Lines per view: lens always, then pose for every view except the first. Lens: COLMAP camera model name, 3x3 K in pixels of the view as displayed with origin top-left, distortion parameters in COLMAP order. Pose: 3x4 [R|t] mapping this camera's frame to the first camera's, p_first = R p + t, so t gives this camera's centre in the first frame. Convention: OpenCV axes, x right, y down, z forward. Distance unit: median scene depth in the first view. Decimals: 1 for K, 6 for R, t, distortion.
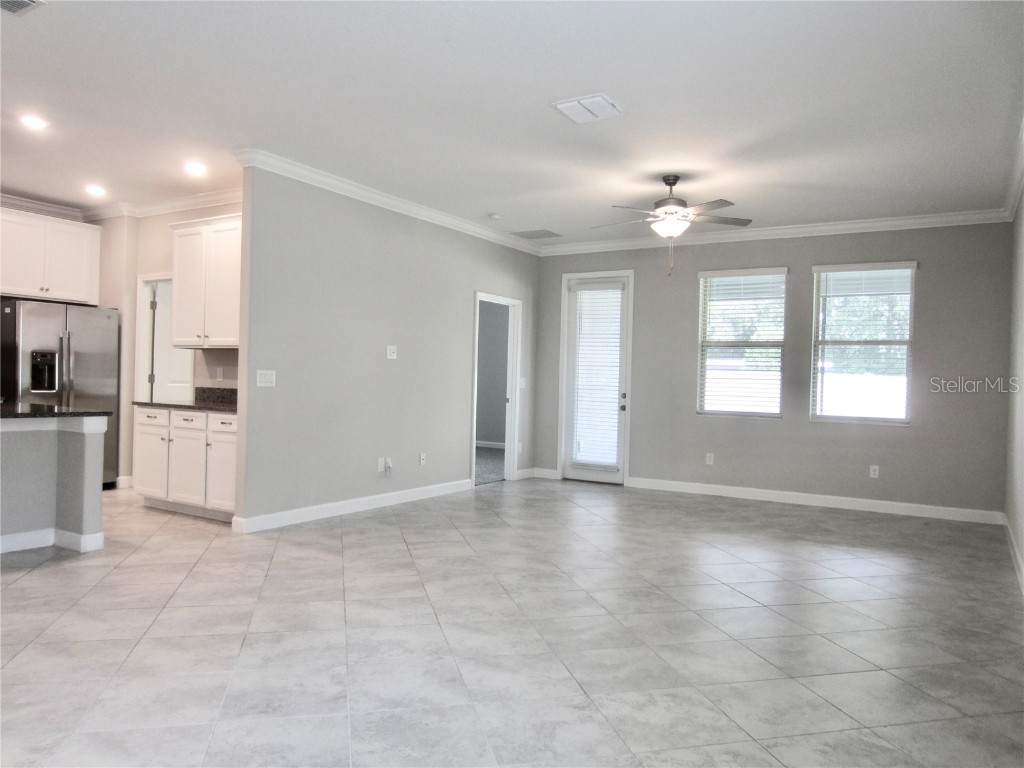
lens RADIAL K [[735.6, 0, 514.2], [0, 735.6, 384.0], [0, 0, 1]] dist [-0.016343, 0.003190]
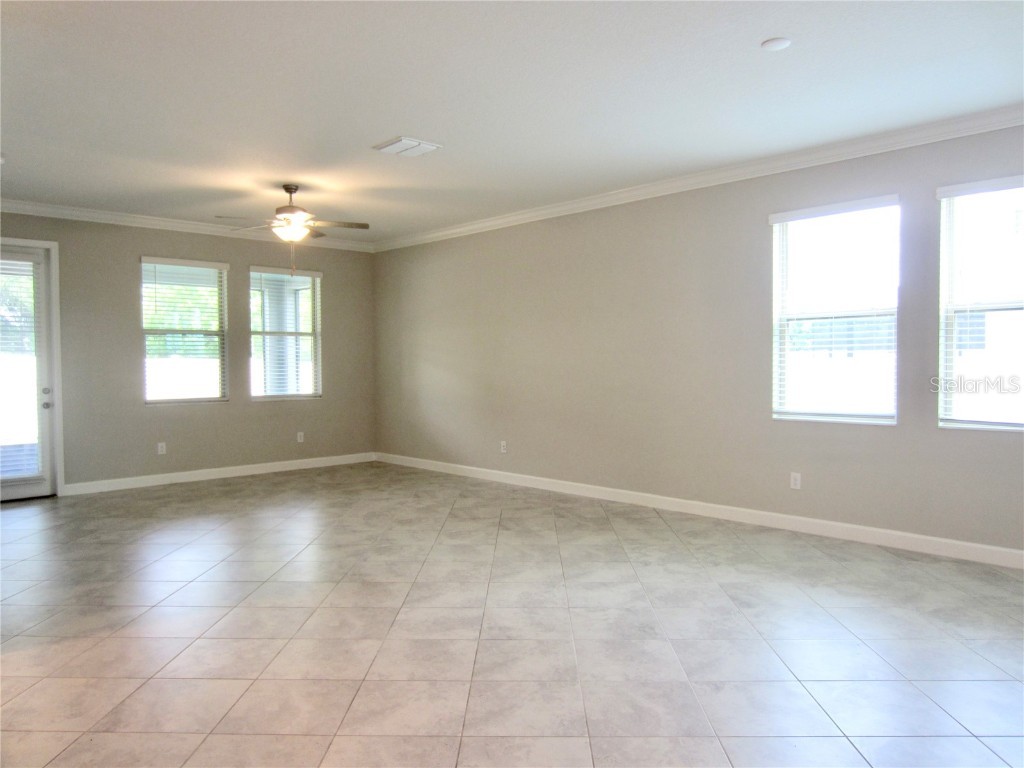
lens RADIAL K [[735.6, 0, 514.2], [0, 735.6, 384.0], [0, 0, 1]] dist [-0.016343, 0.003190]
pose [[0.250446, -0.057516, 0.966421, -0.930715], [0.020591, 0.998324, 0.054079, -0.046079], [-0.967912, 0.006355, 0.251211, 0.494112]]
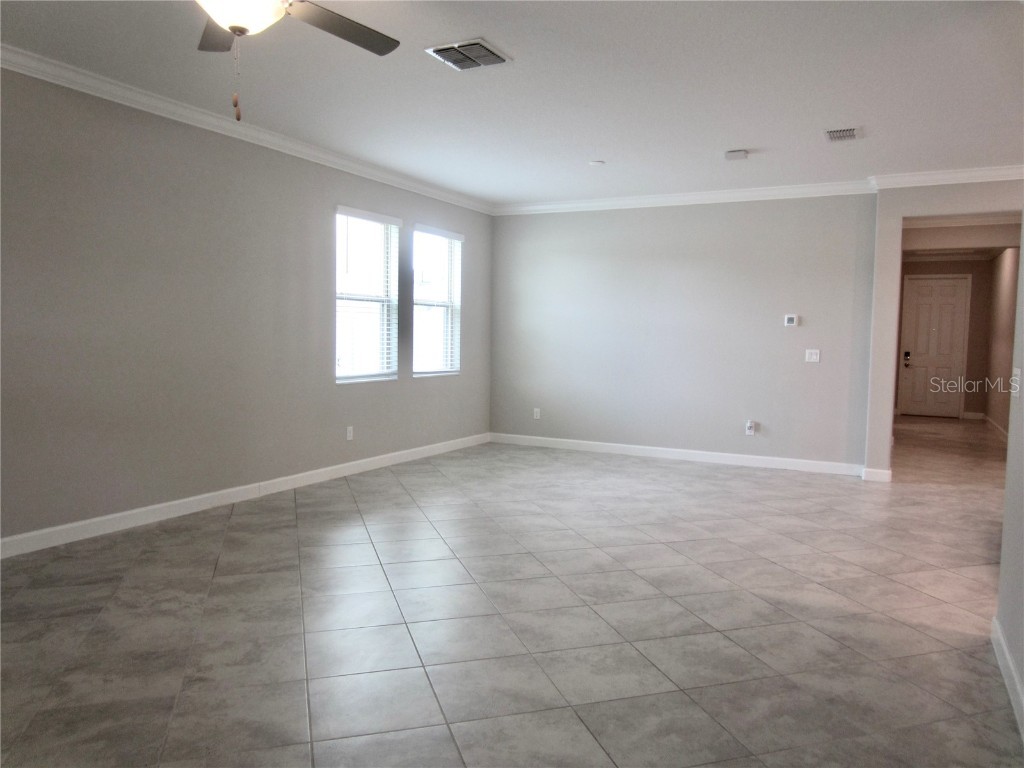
lens RADIAL K [[735.6, 0, 514.2], [0, 735.6, 384.0], [0, 0, 1]] dist [-0.016343, 0.003190]
pose [[-0.996737, -0.043306, -0.068118, 0.084529], [-0.048312, 0.996114, 0.073641, -0.032979], [0.064664, 0.076692, -0.994956, 1.769581]]
